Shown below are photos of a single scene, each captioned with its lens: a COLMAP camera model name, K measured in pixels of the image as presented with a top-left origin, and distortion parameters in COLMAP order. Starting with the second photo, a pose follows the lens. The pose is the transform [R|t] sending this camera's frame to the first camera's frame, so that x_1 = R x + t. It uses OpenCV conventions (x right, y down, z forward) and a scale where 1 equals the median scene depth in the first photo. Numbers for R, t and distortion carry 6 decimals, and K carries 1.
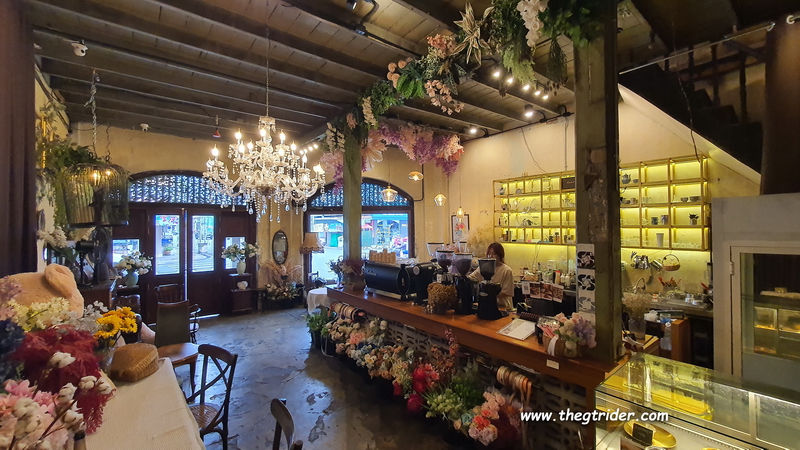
lens RADIAL K [[322.3, 0, 400.0], [0, 322.3, 225.0], [0, 0, 1]] dist [0.000276, 0.000192]
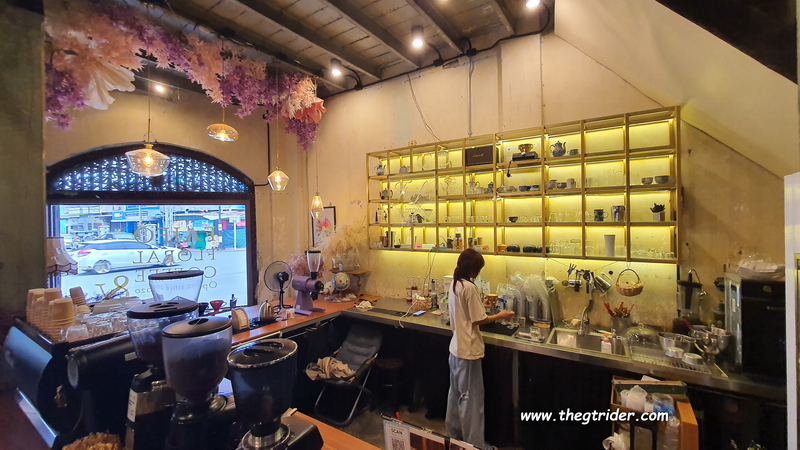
lens RADIAL K [[322.3, 0, 400.0], [0, 322.3, 225.0], [0, 0, 1]] dist [0.000276, 0.000192]
pose [[0.951418, -0.007964, 0.307799, 0.163940], [0.004507, 0.999919, 0.011942, -0.002330], [-0.307869, -0.009974, 0.951376, 0.392170]]
